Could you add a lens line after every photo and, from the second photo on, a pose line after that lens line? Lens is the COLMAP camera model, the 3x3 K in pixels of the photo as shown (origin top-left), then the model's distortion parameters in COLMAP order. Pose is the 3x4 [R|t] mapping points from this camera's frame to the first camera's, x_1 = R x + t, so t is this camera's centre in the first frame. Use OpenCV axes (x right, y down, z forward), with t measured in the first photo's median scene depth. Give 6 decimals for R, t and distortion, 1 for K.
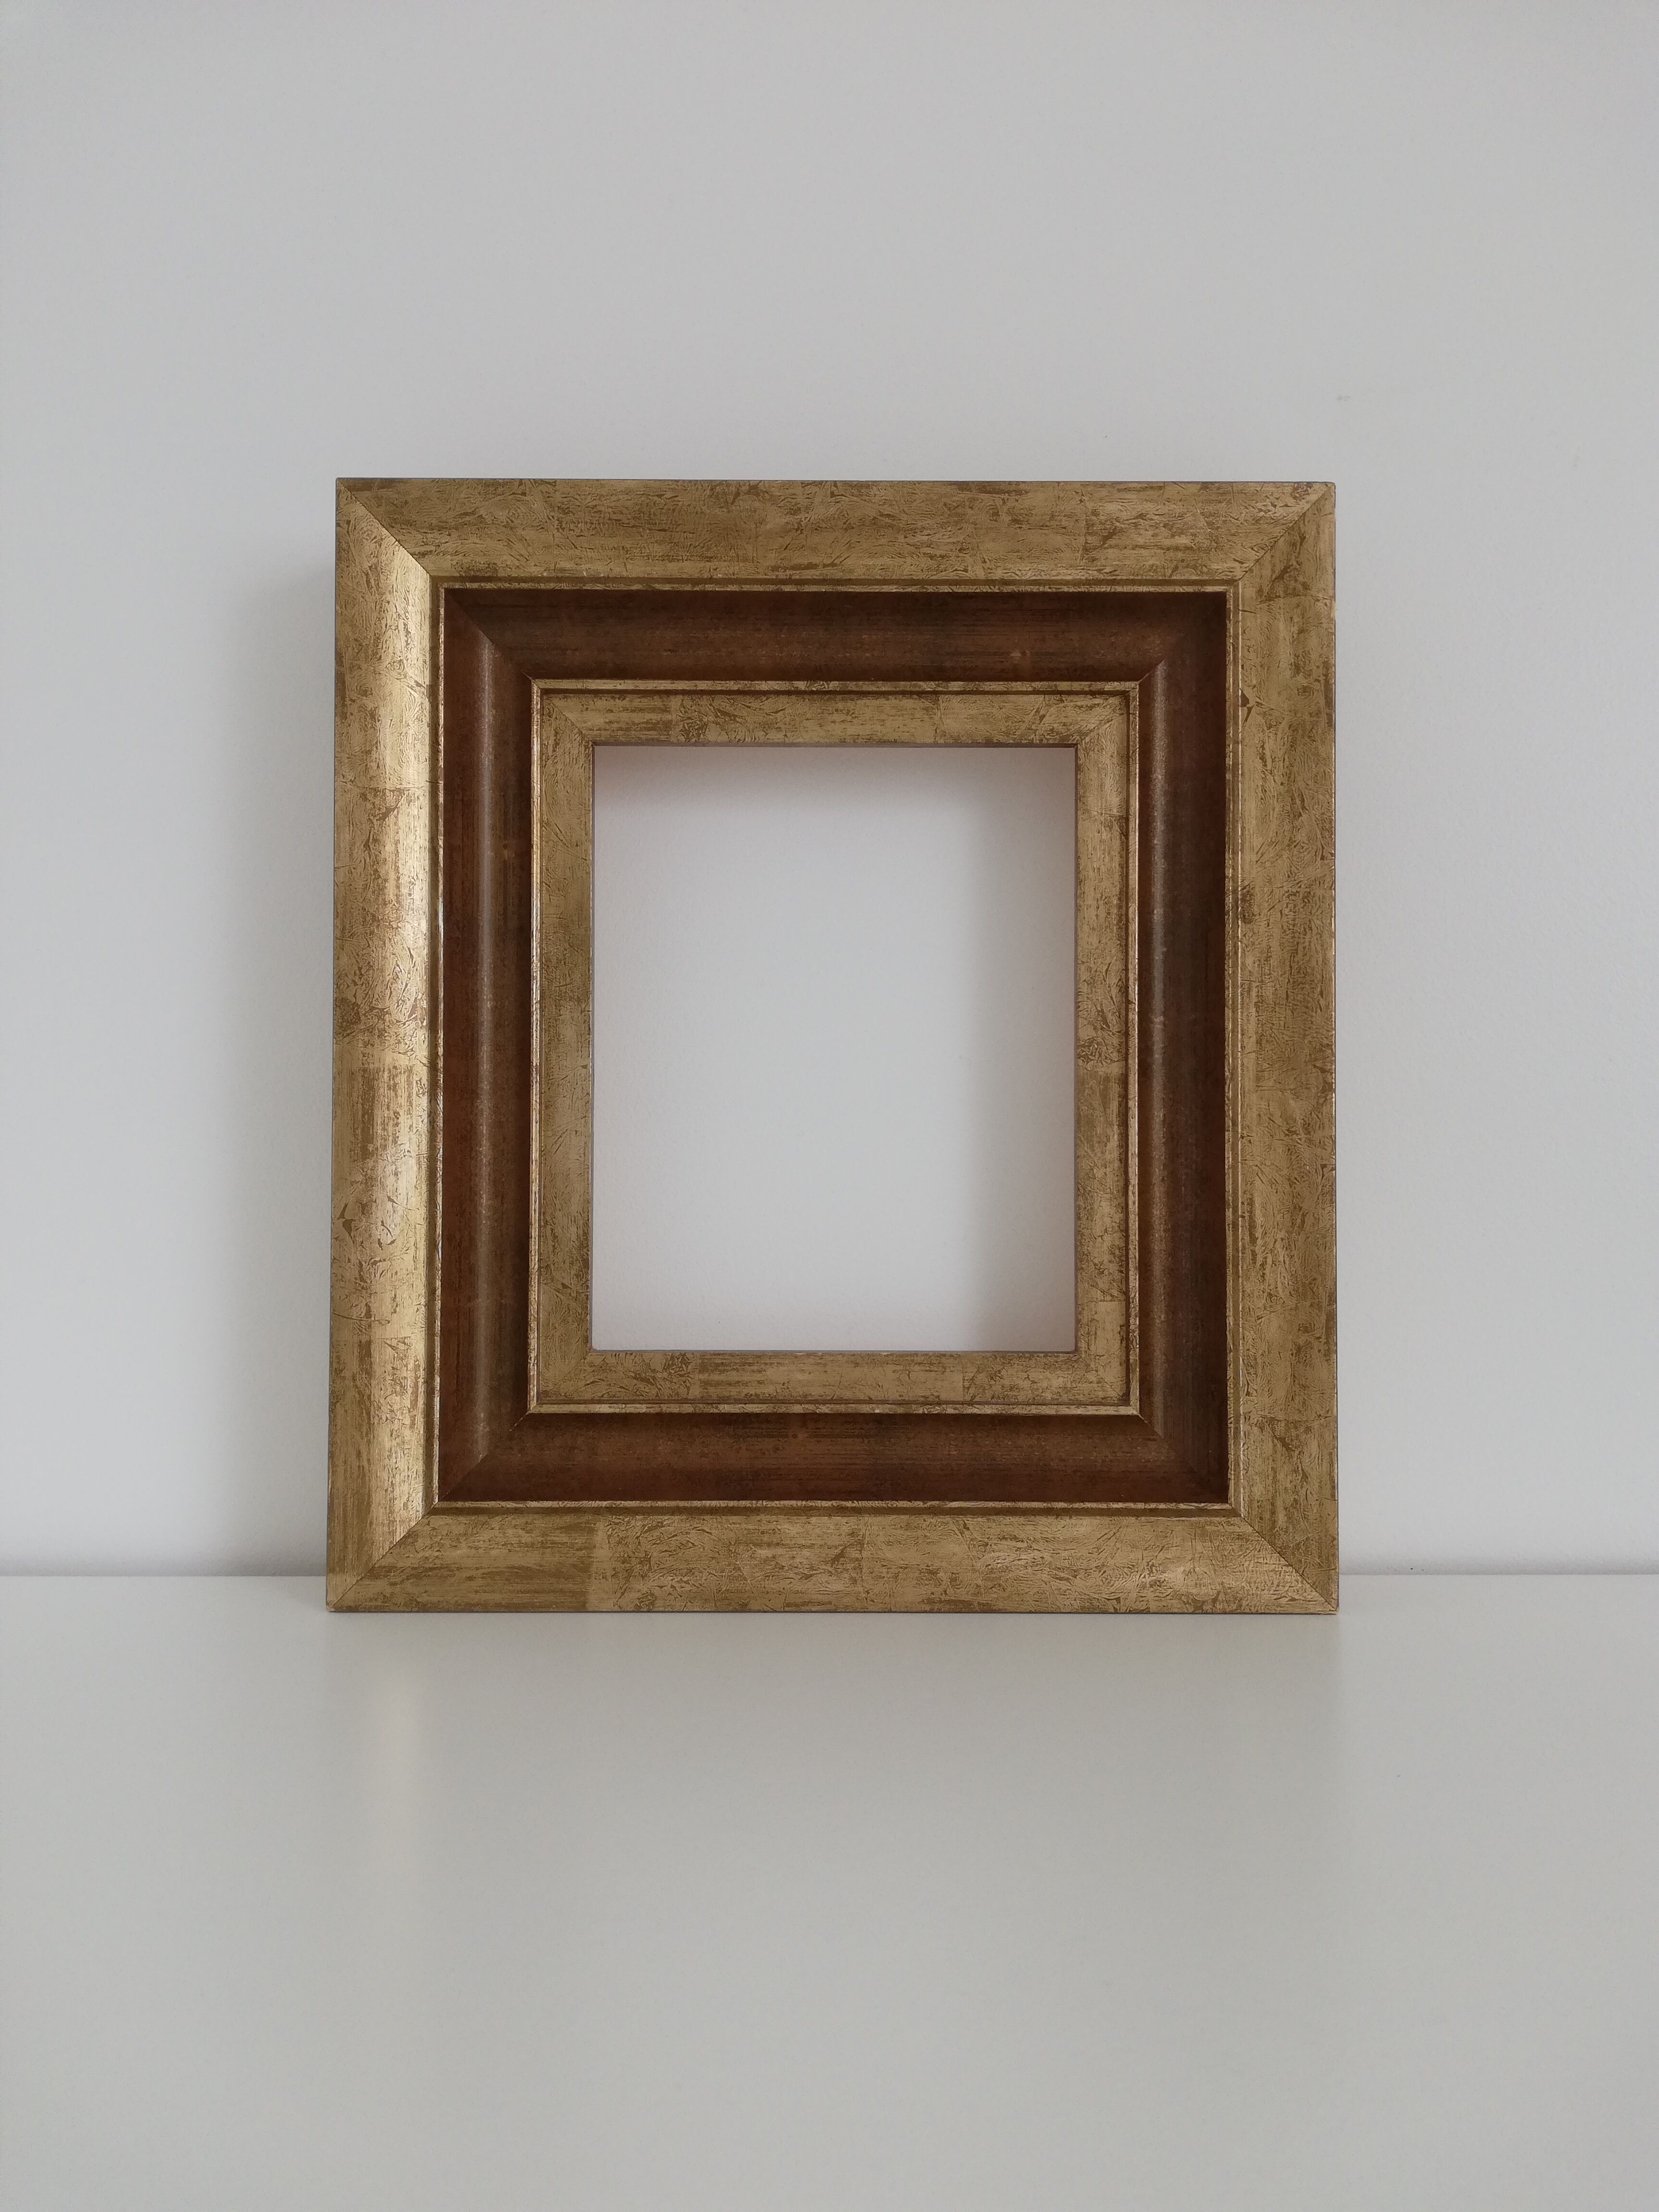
lens RADIAL K [[1699.7, 0, 829.5], [0, 1699.7, 1106.0], [0, 0, 1]] dist [0.109918, -0.318947]
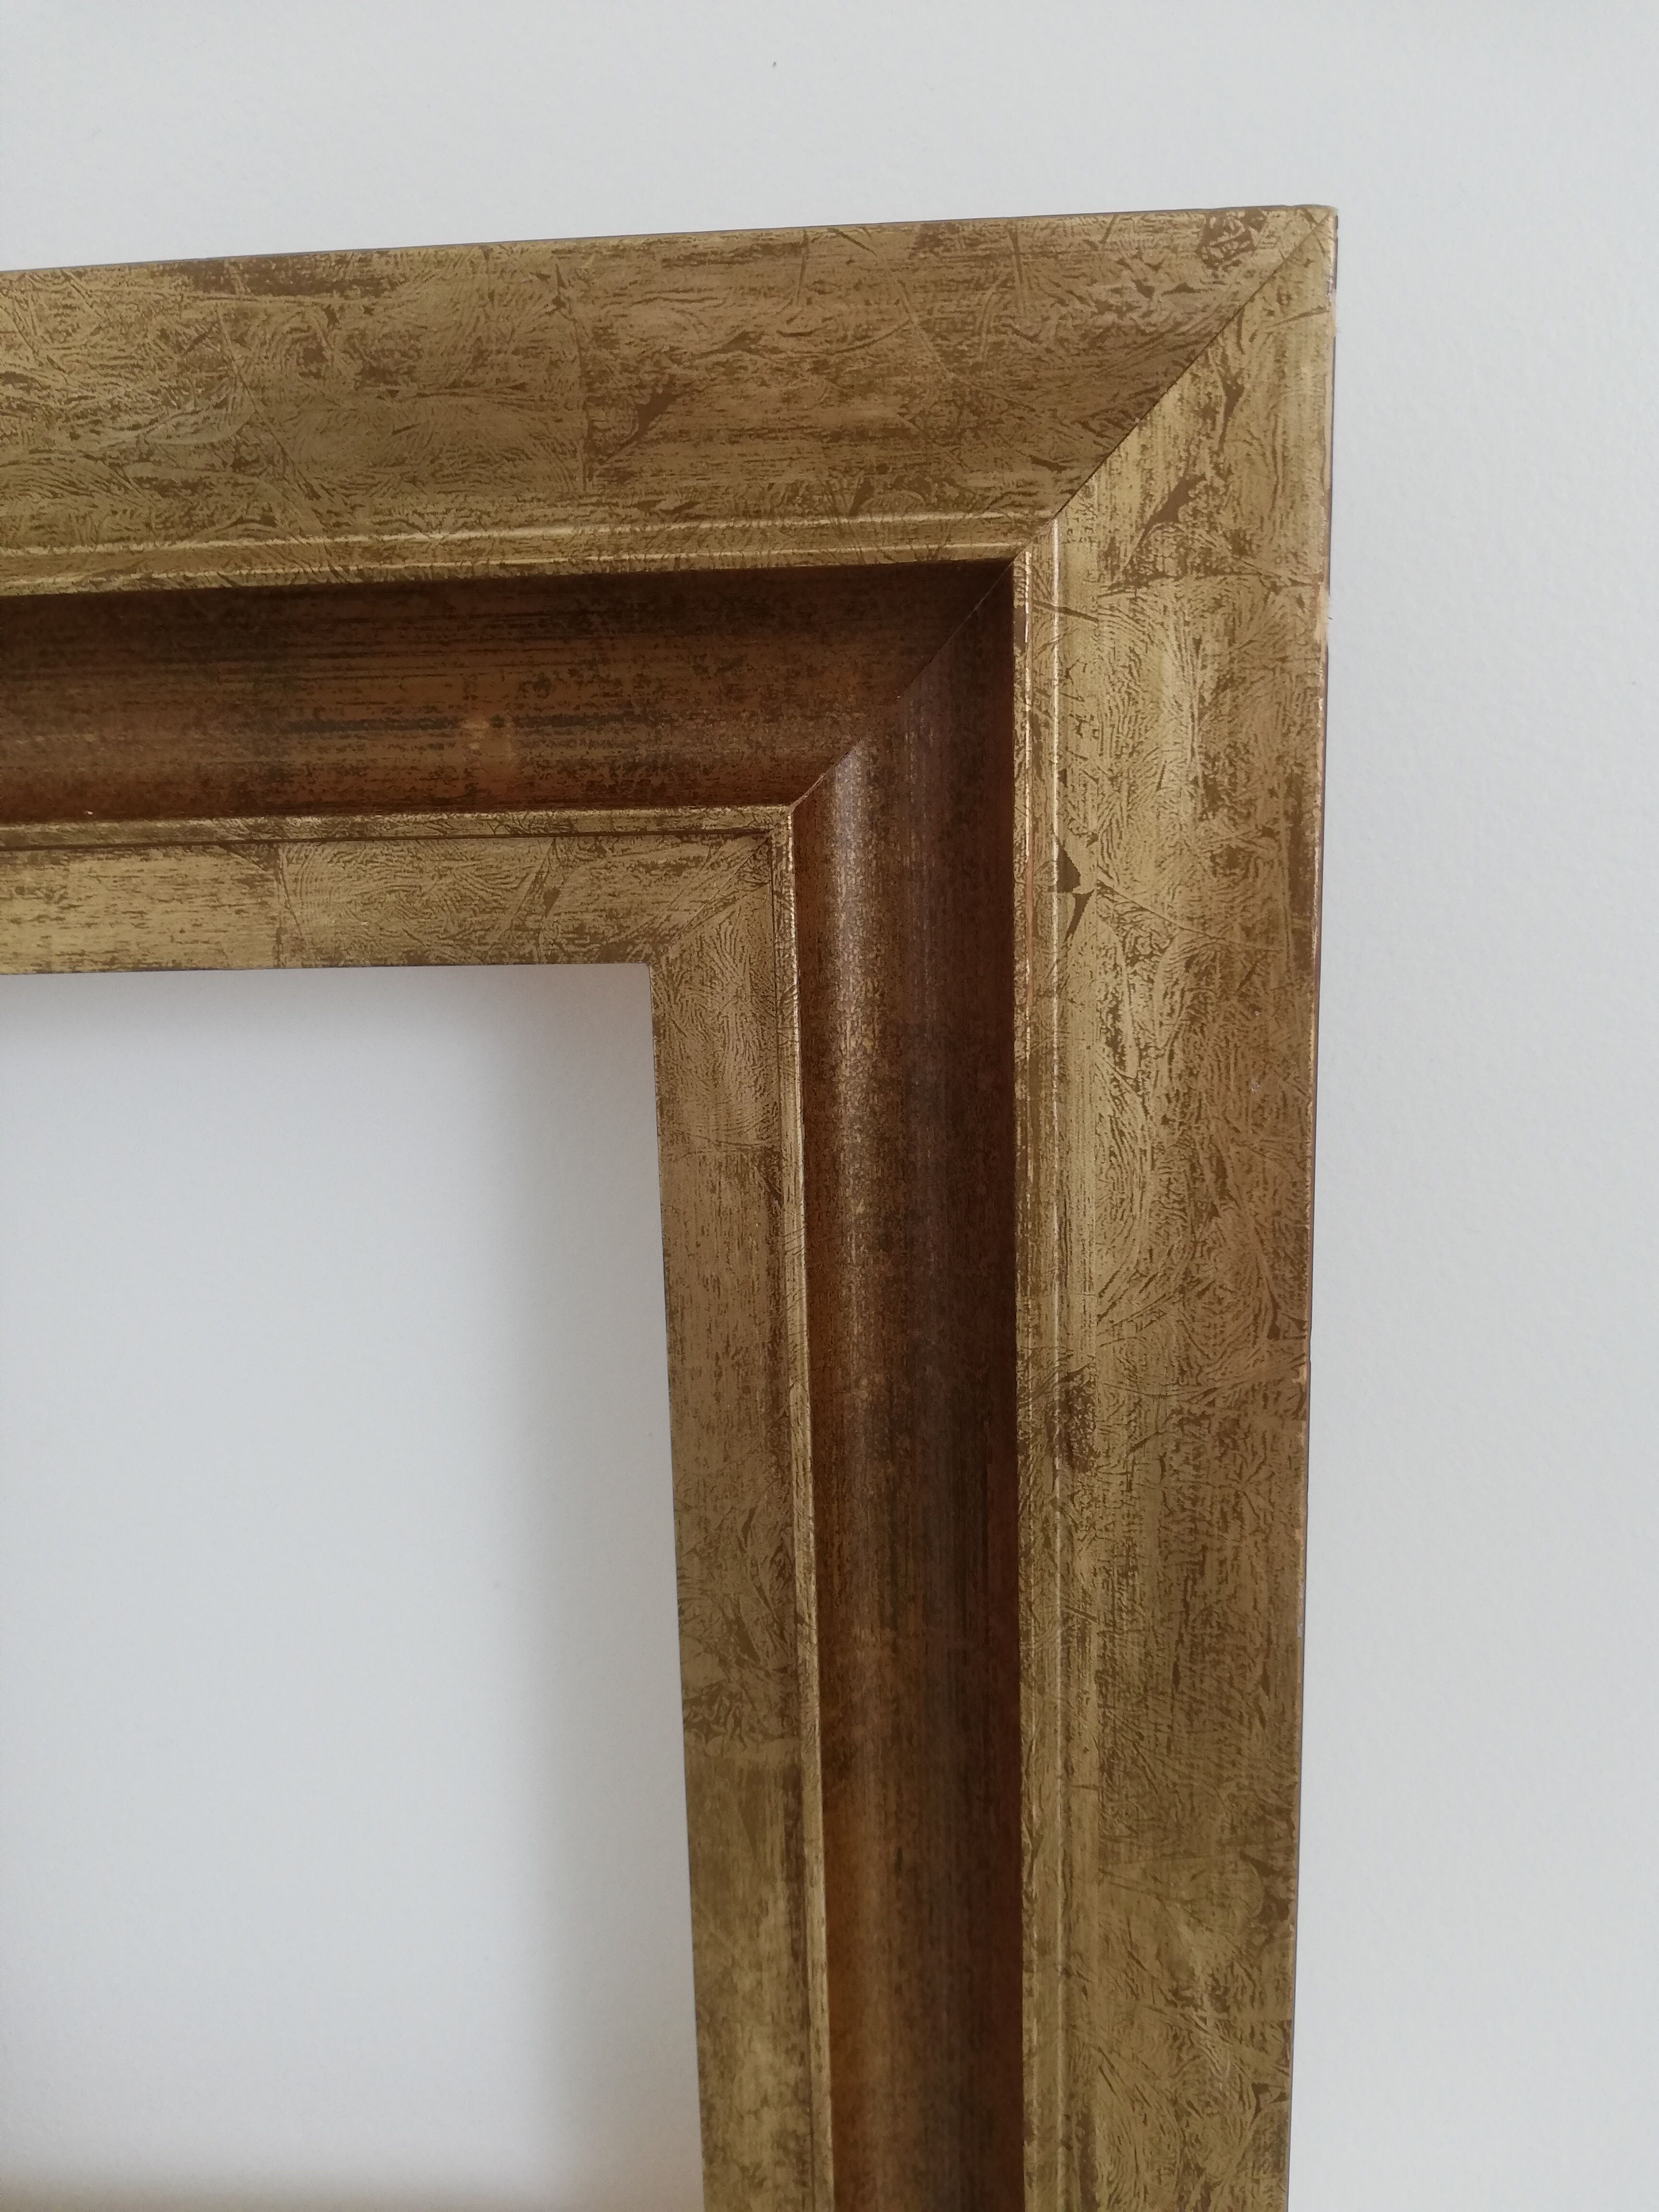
lens RADIAL K [[1716.5, 0, 829.5], [0, 1716.5, 1106.0], [0, 0, 1]] dist [0.067648, -0.163258]
pose [[0.997706, -0.018272, -0.065189, 0.216398], [0.030549, 0.980794, 0.192640, -0.261219], [0.060417, -0.194189, 0.979102, 0.640850]]
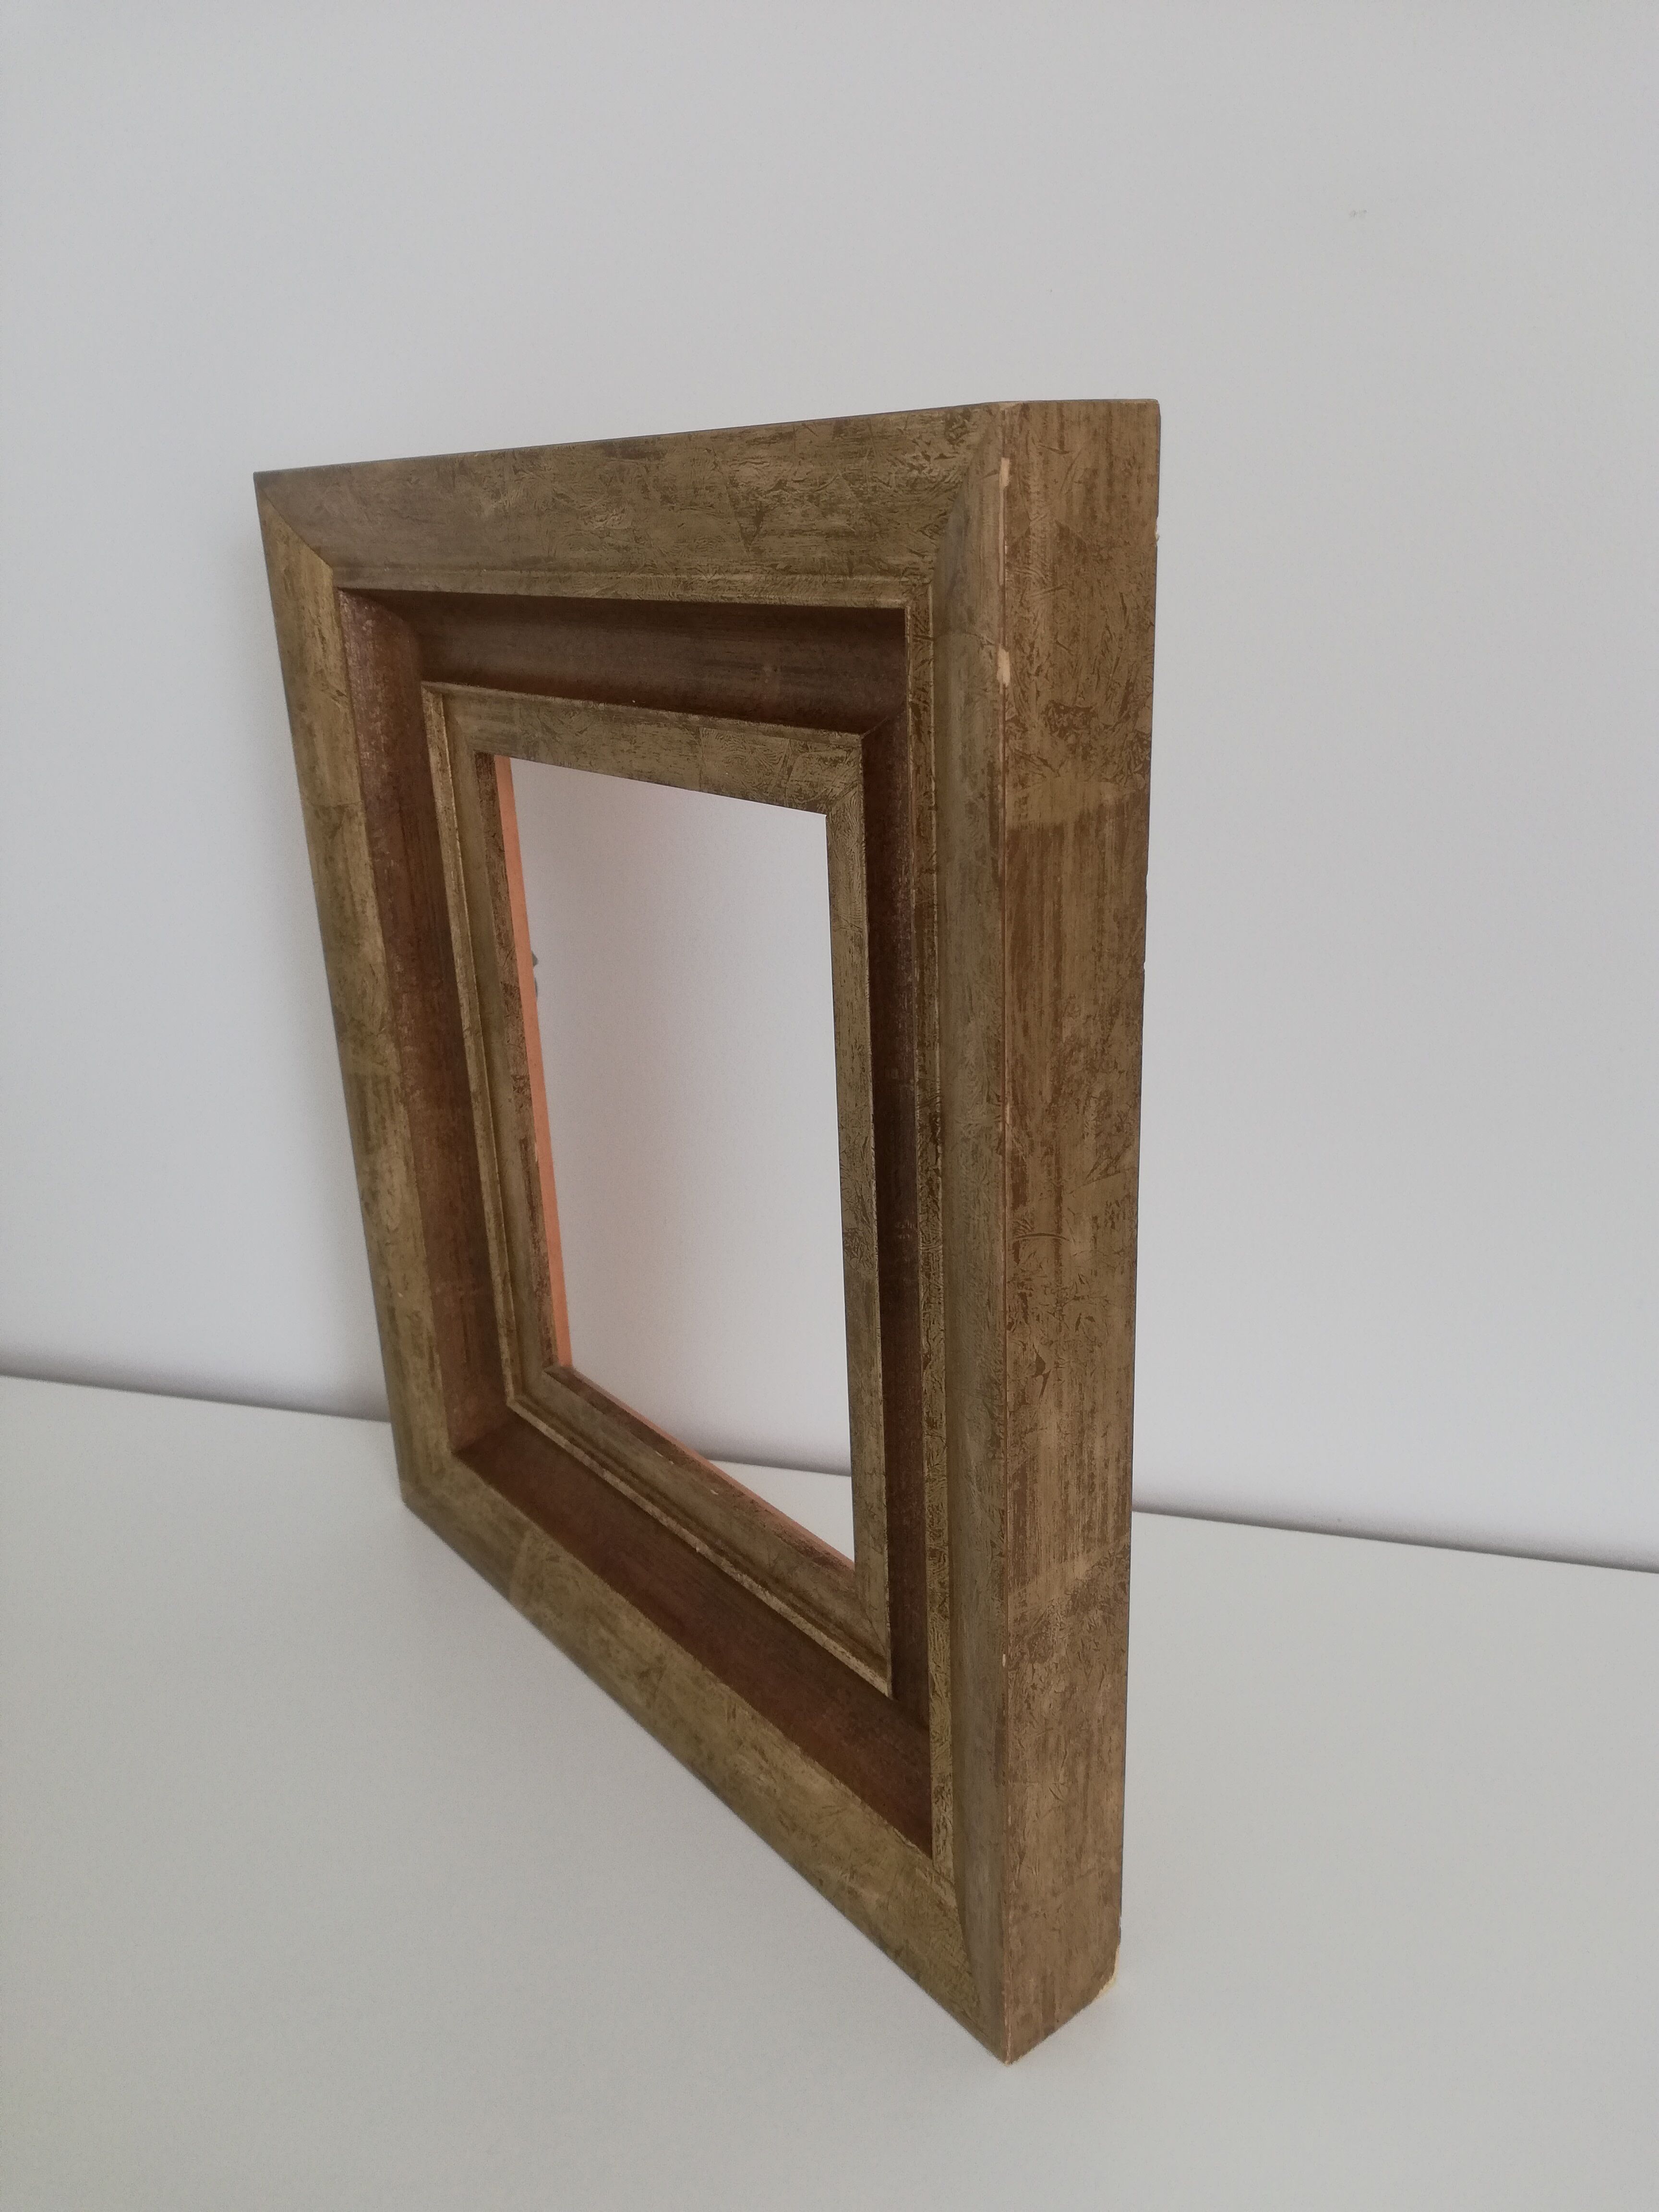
lens RADIAL K [[1675.4, 0, 829.5], [0, 1675.4, 1106.0], [0, 0, 1]] dist [0.096861, -0.300034]
pose [[0.630934, 0.237136, -0.738708, 0.674094], [0.055433, 0.935931, 0.347794, -0.343145], [0.773854, -0.260383, 0.577365, 0.614613]]
